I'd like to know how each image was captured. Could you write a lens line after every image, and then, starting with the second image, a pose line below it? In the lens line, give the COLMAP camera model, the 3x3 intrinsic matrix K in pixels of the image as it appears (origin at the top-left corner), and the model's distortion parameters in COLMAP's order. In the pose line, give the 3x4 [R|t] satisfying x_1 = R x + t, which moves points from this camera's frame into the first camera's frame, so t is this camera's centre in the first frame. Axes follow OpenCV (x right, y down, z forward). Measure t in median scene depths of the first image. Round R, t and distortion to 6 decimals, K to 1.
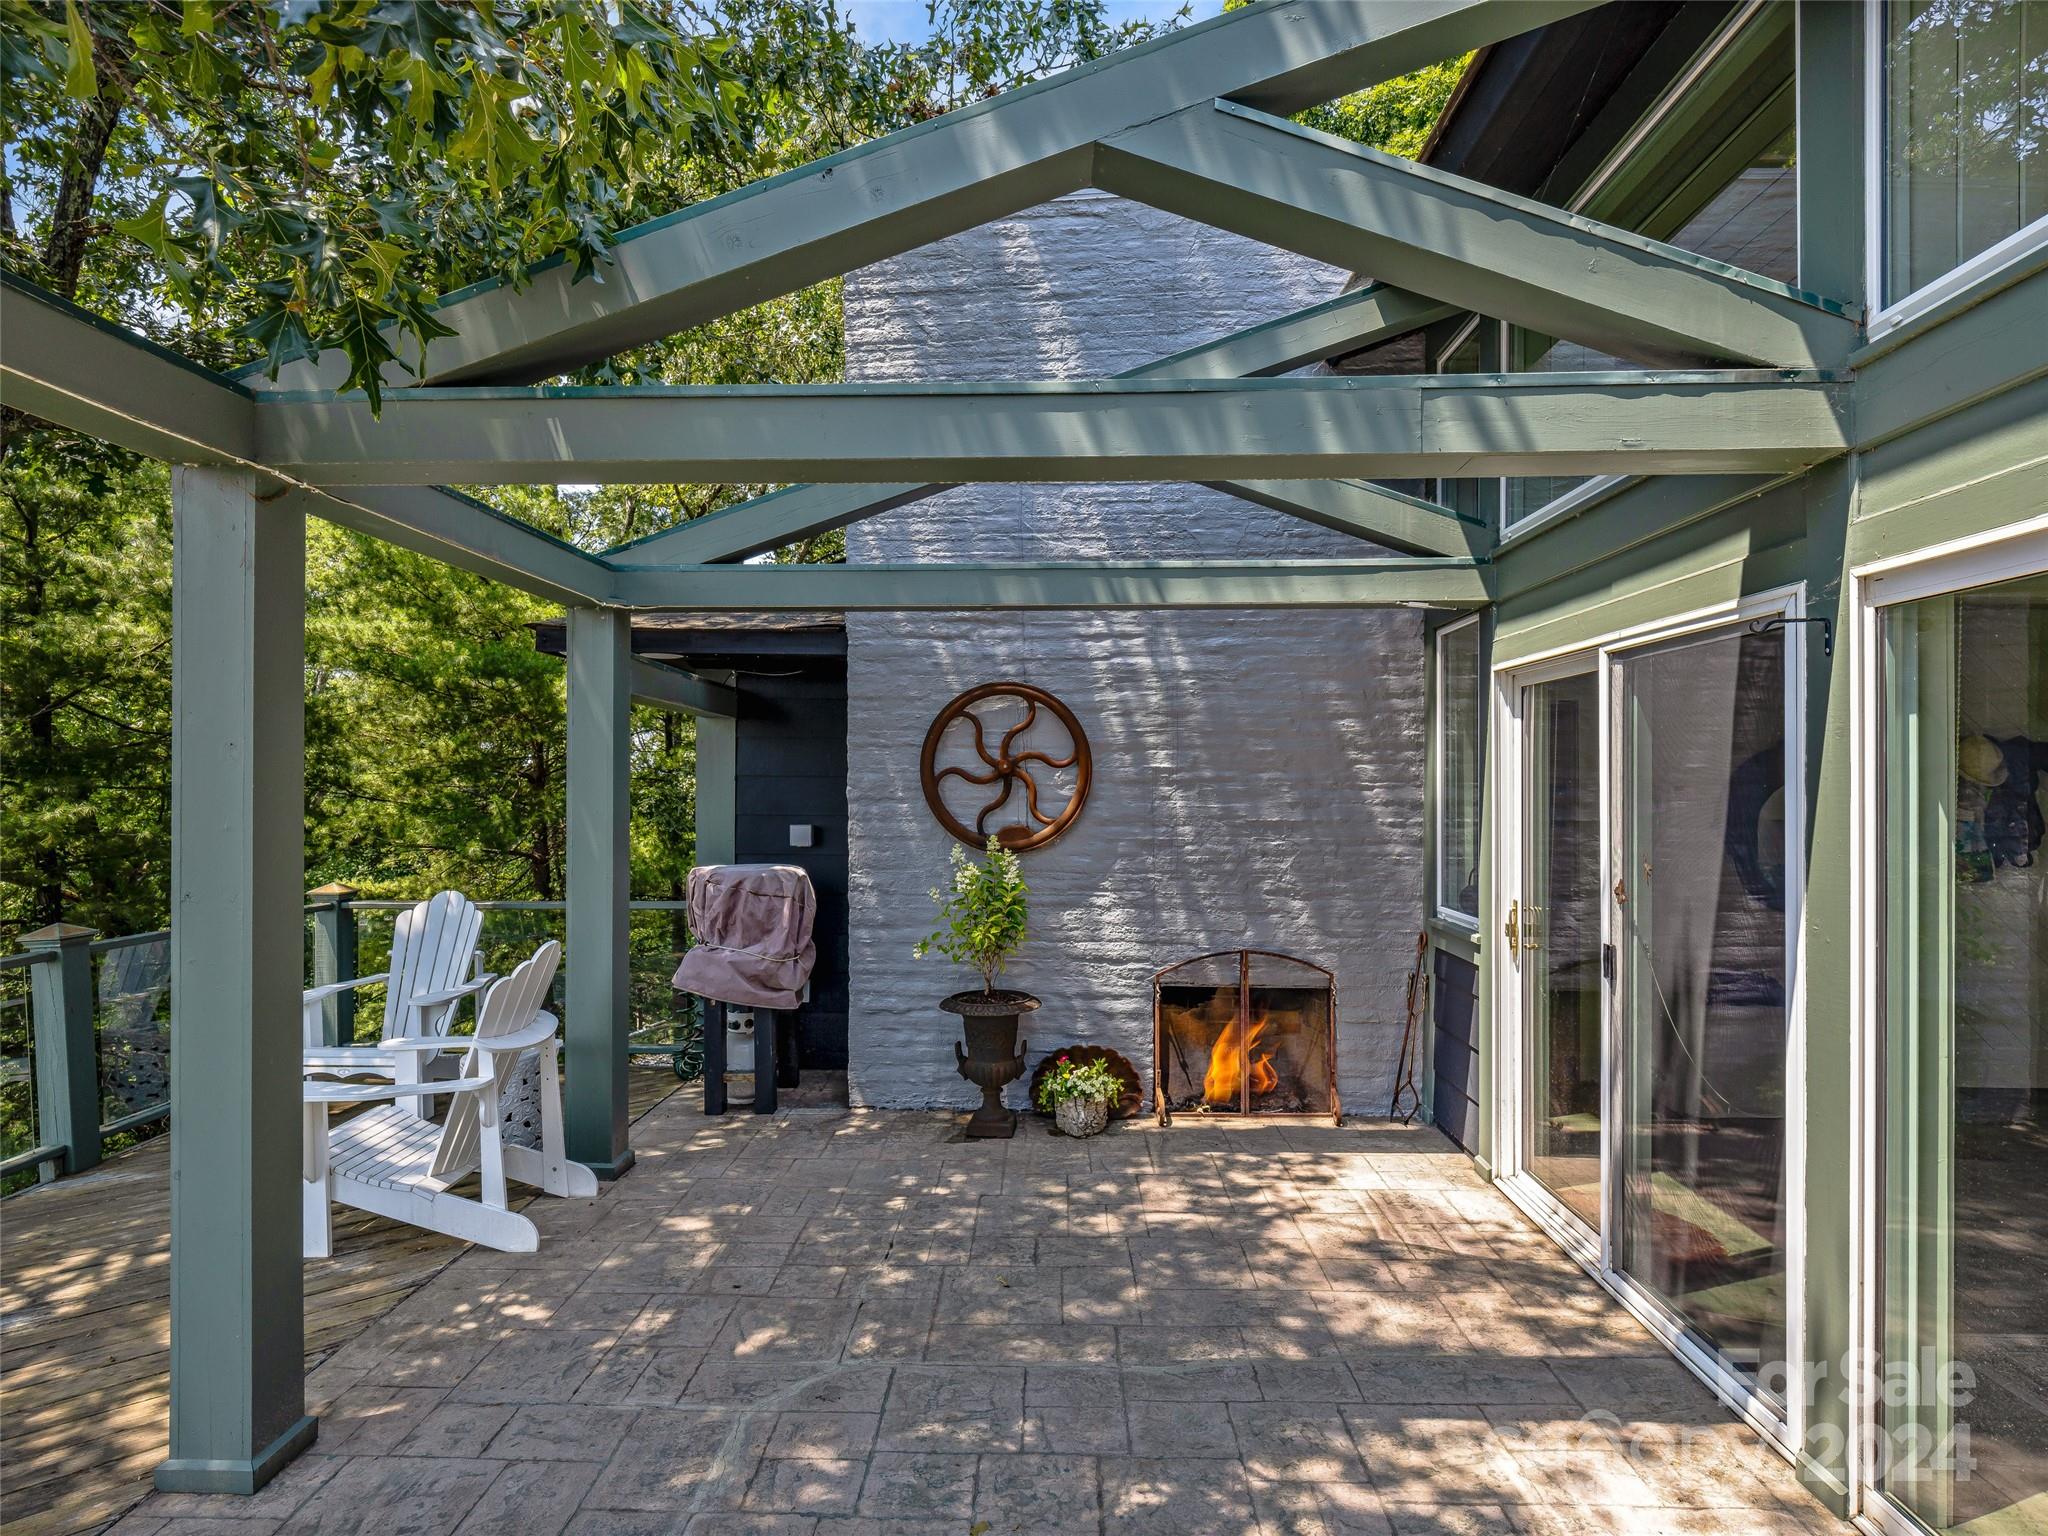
lens RADIAL K [[1127.9, 0, 1026.8], [0, 1127.9, 769.7], [0, 0, 1]] dist [0.002555, 0.000440]
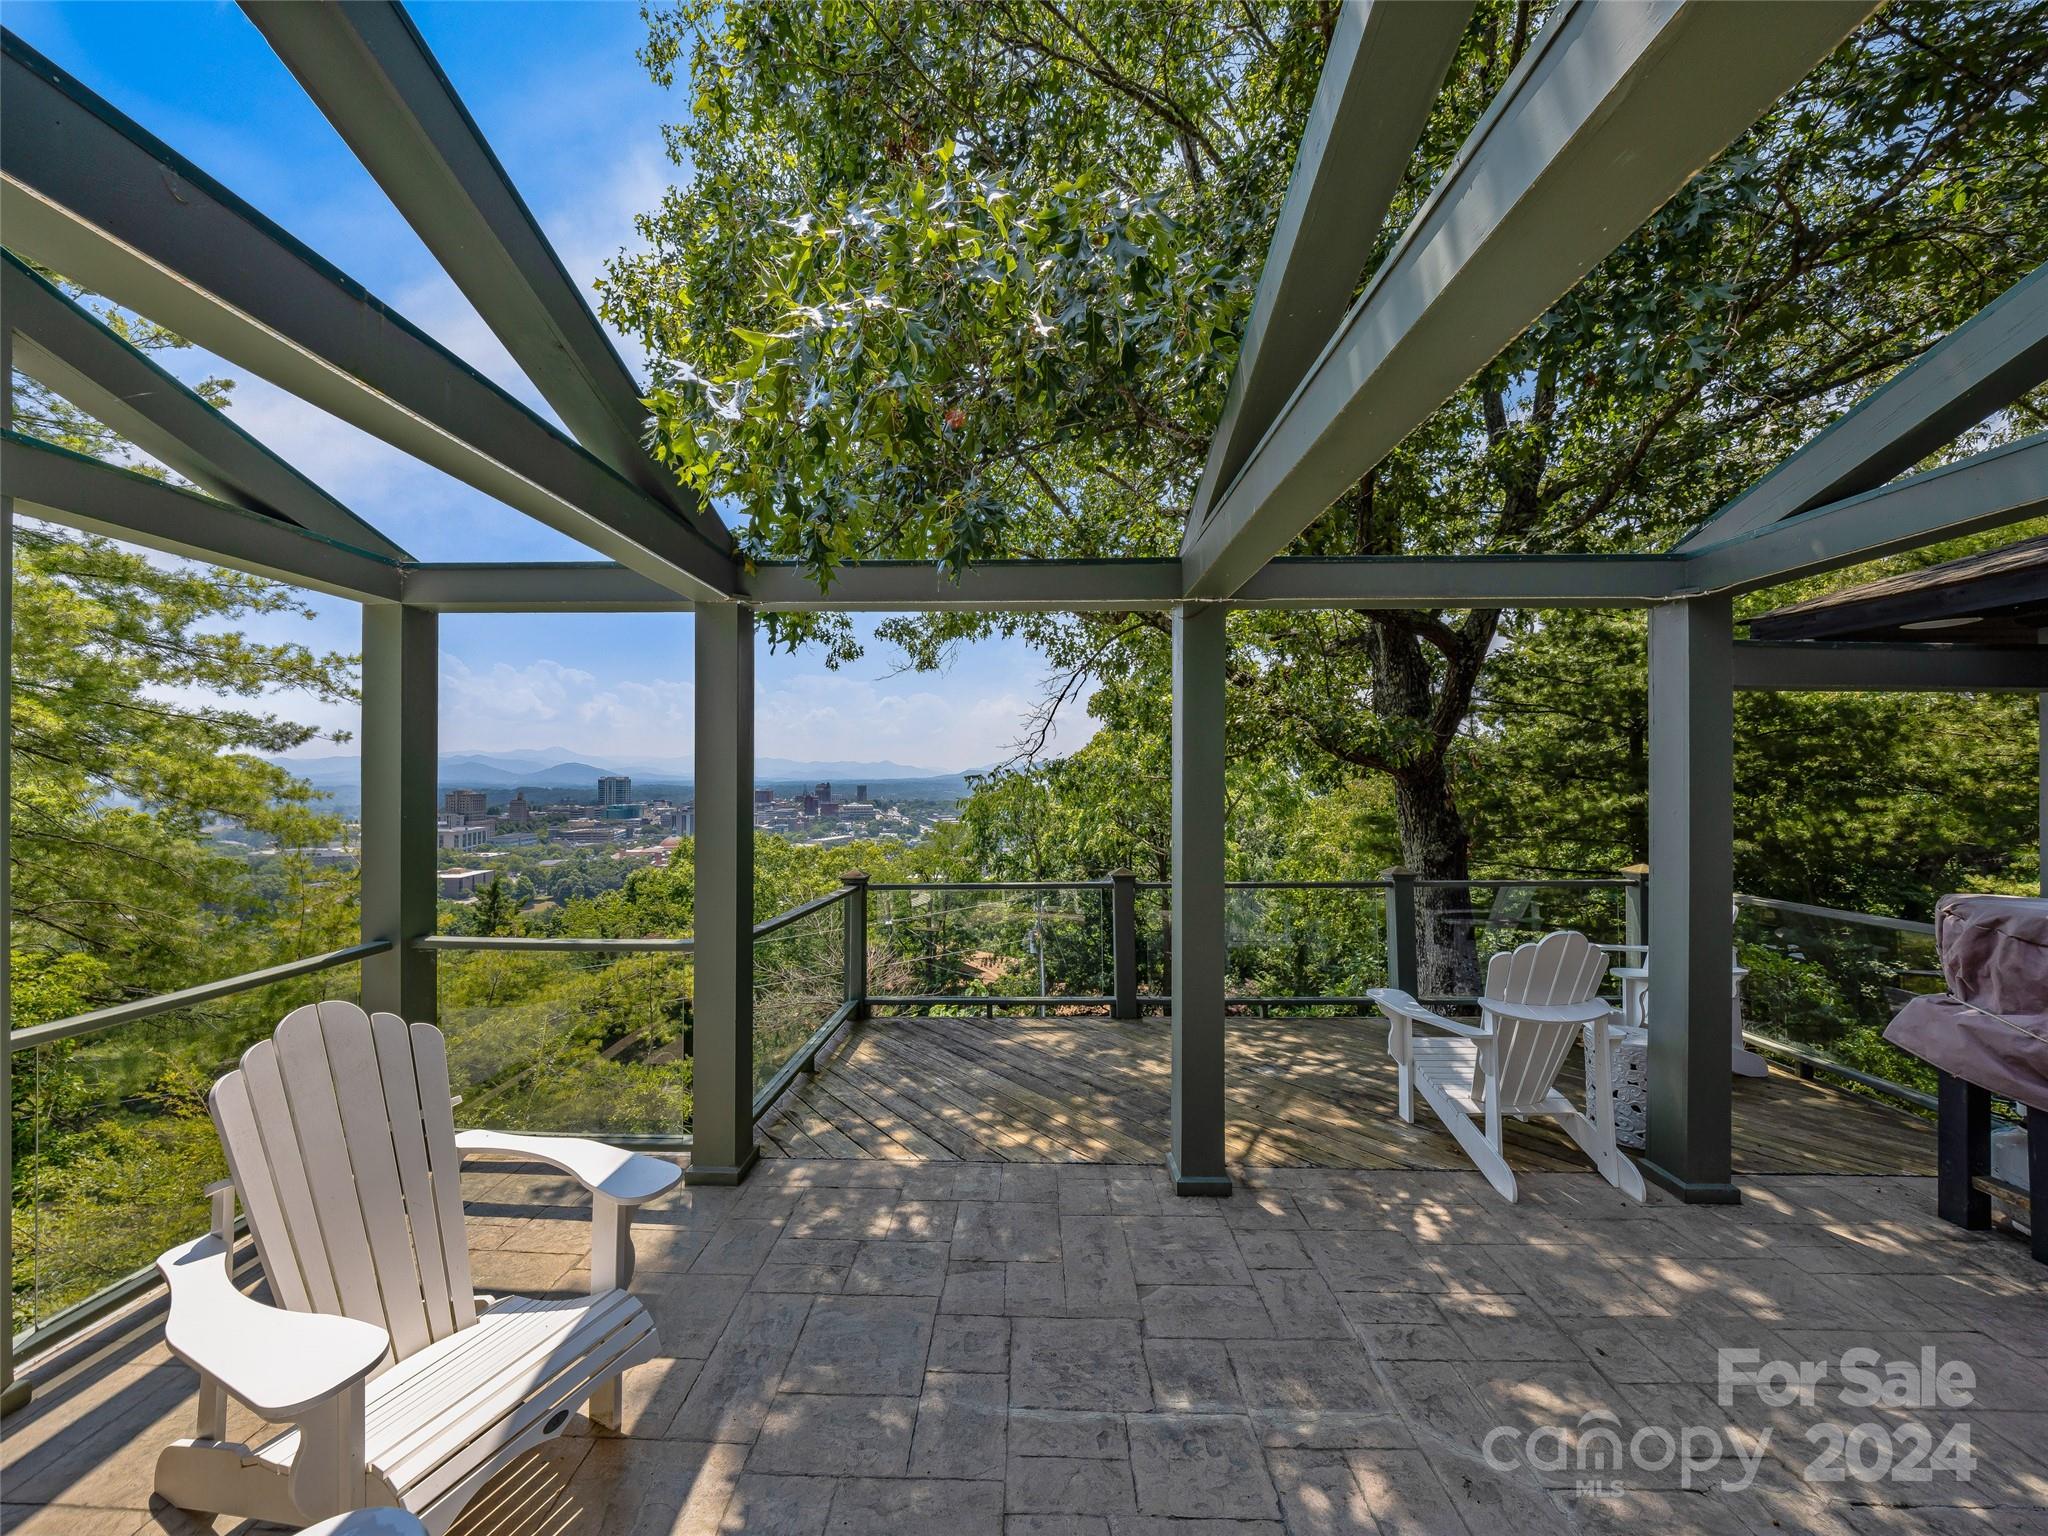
lens RADIAL K [[808.5, 0, 1022.8], [0, 808.5, 772.7], [0, 0, 1]] dist [0.000147, 0.000052]
pose [[0.017254, 0.000905, -0.999851, 0.294532], [-0.002237, 0.999997, 0.000867, 0.006349], [0.999849, 0.002222, 0.017256, 0.426531]]
